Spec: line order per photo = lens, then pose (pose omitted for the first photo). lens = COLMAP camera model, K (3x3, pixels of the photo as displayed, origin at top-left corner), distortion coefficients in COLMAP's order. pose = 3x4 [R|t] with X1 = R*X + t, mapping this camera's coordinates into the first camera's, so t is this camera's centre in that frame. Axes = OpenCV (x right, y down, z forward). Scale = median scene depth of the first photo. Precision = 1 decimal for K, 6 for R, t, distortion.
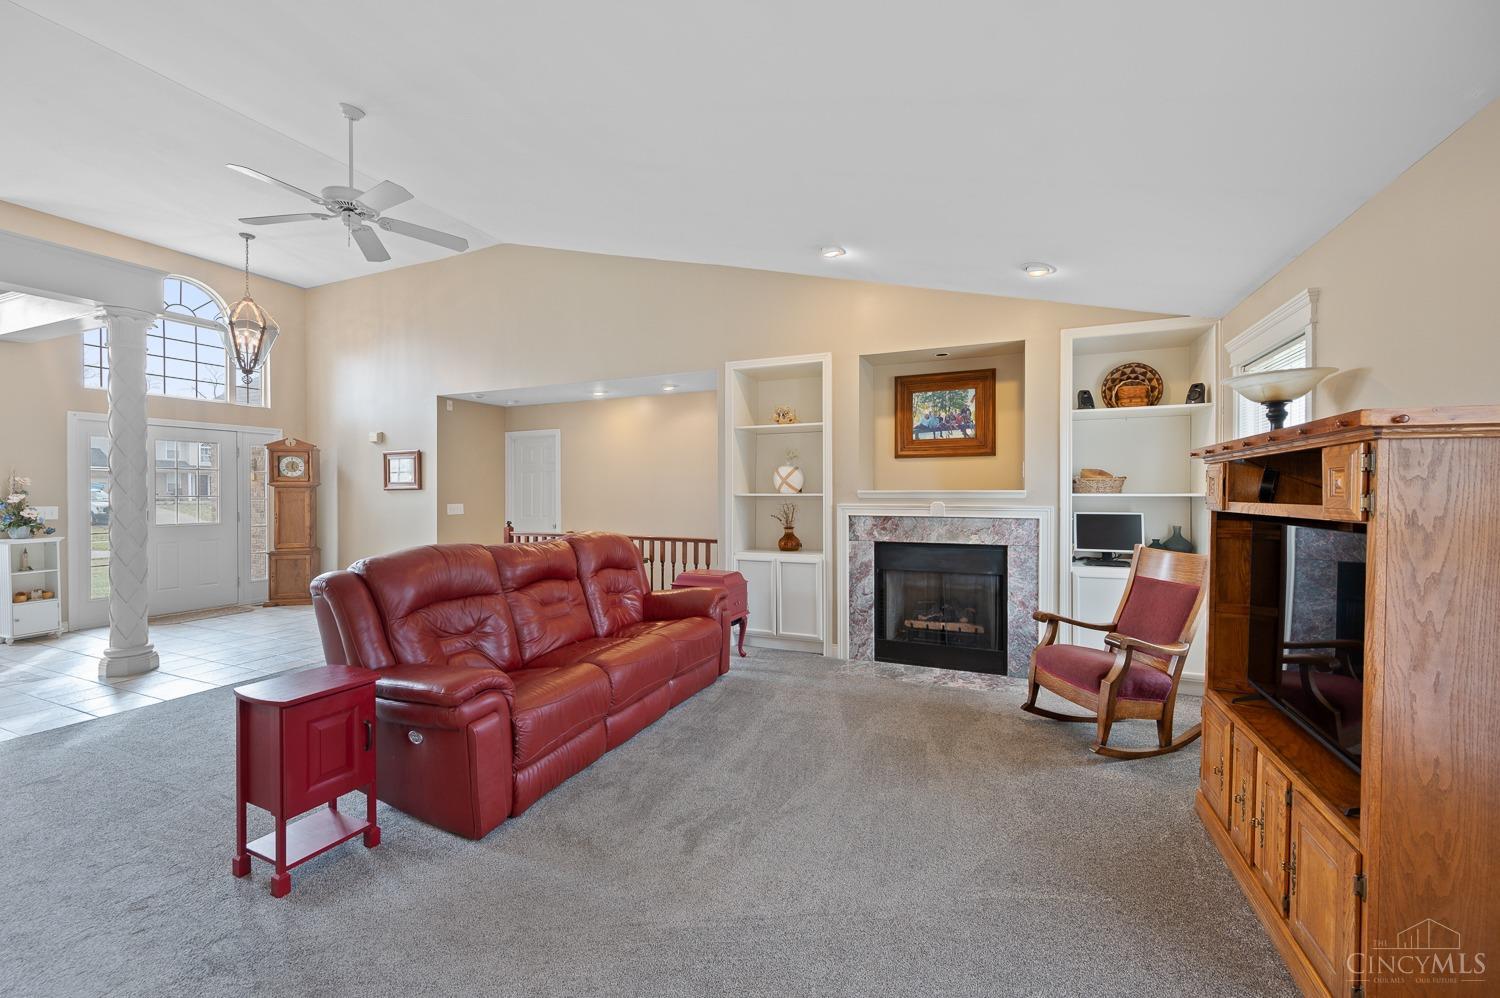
lens RADIAL K [[591.9, 0, 755.5], [0, 591.9, 496.6], [0, 0, 1]] dist [0.000657, -0.000369]
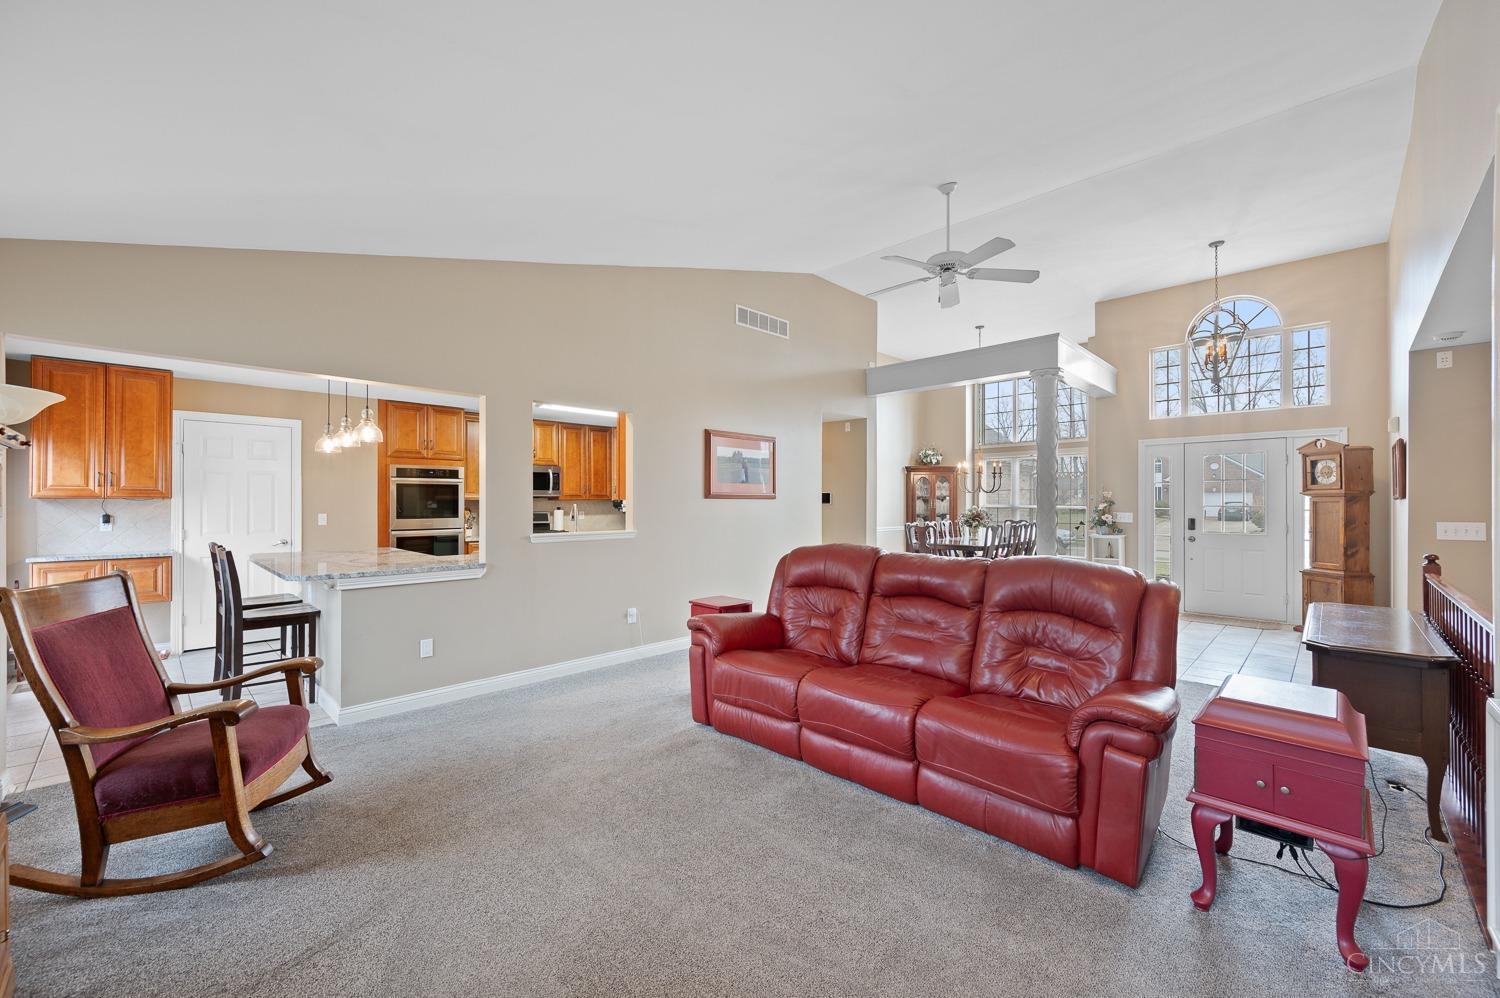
lens RADIAL K [[591.9, 0, 742.4], [0, 591.9, 503.8], [0, 0, 1]] dist [0.000657, -0.000369]
pose [[-0.364951, 0.002164, -0.931024, 0.420480], [-0.007631, 0.999957, 0.005316, -0.005046], [0.930995, 0.009044, -0.364919, 0.741863]]
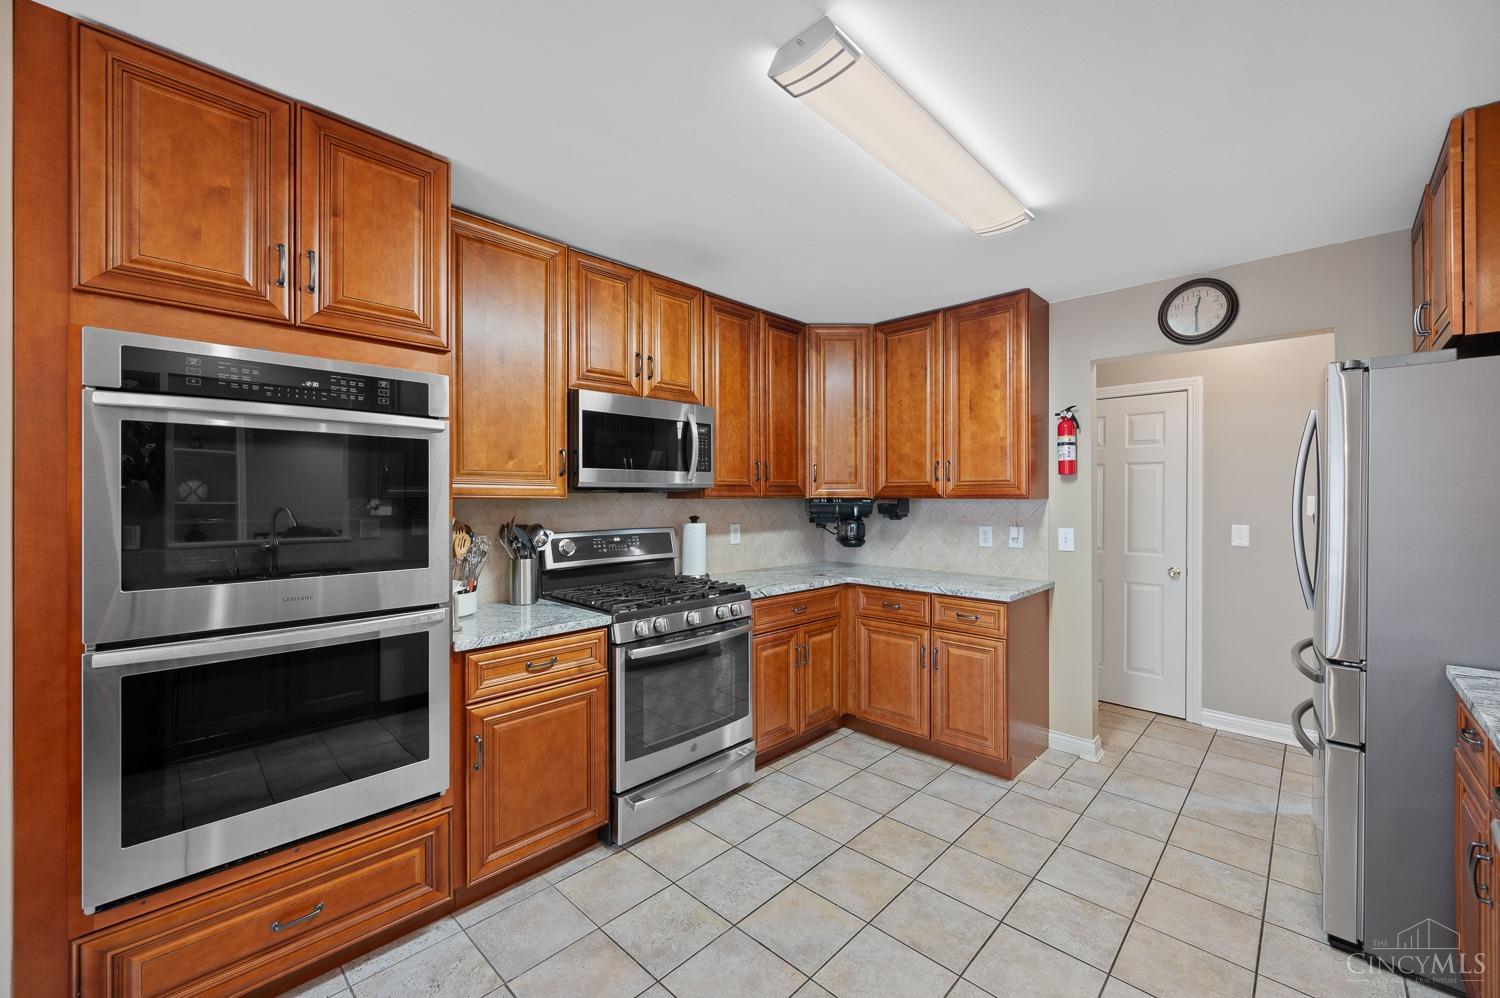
lens RADIAL K [[591.9, 0, 745.0], [0, 591.9, 499.8], [0, 0, 1]] dist [0.000657, -0.000369]
pose [[-0.351775, 0.001471, -0.936084, -0.335589], [-0.007659, 0.999961, 0.004449, -0.003987], [0.936053, 0.008735, -0.351750, -0.052173]]
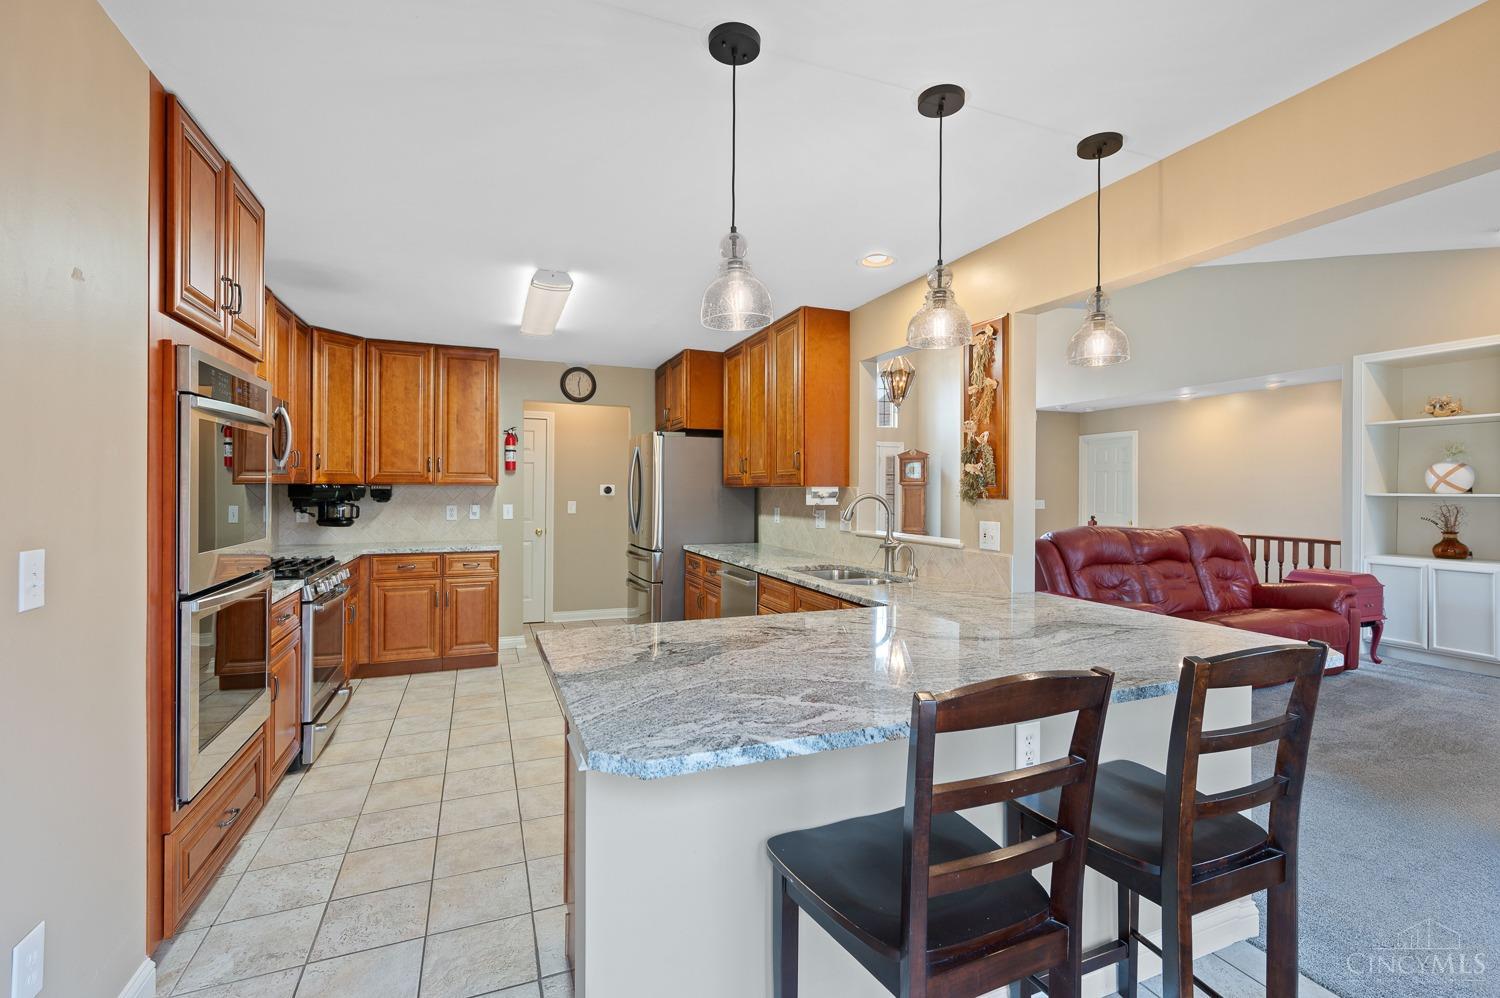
lens RADIAL K [[663.2, 0, 748.4], [0, 663.2, 490.3], [0, 0, 1]] dist [0.003988, 0.000224]
pose [[0.712570, 0.005291, -0.701582, 0.008085], [-0.009330, 0.999955, -0.001935, 0.001442], [0.701539, 0.007924, 0.712587, -0.457624]]
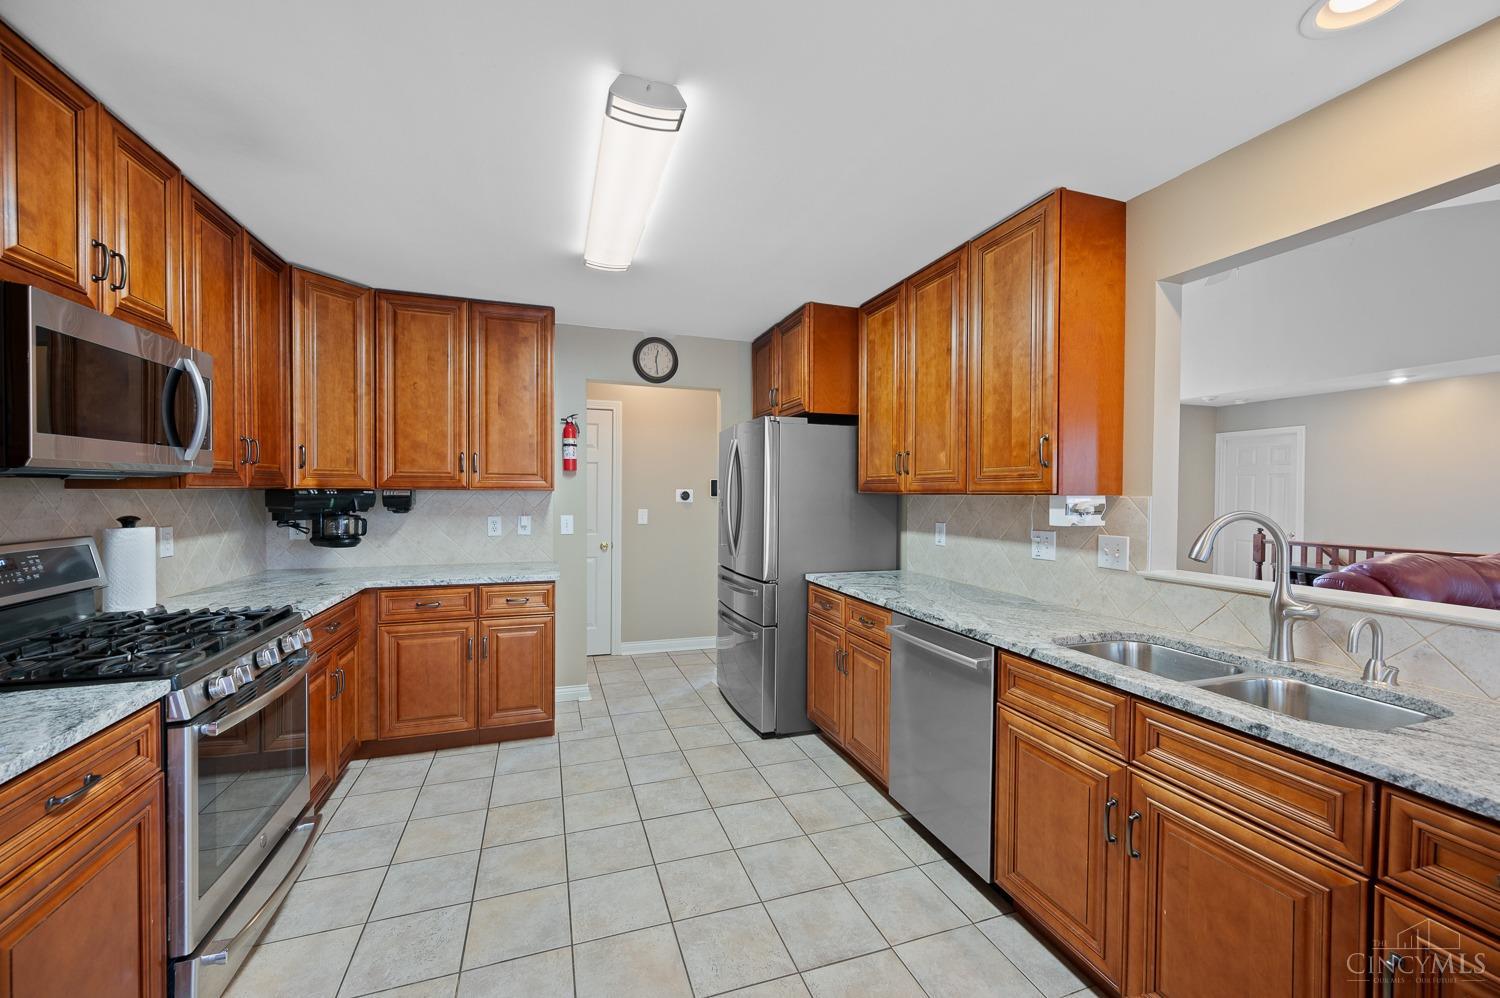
lens RADIAL K [[591.9, 0, 747.0], [0, 591.9, 503.4], [0, 0, 1]] dist [0.000657, -0.000369]
pose [[0.673846, 0.019834, -0.738606, -0.334157], [-0.012037, 0.999802, 0.015866, -0.003549], [0.738774, -0.001800, 0.673951, -0.292746]]
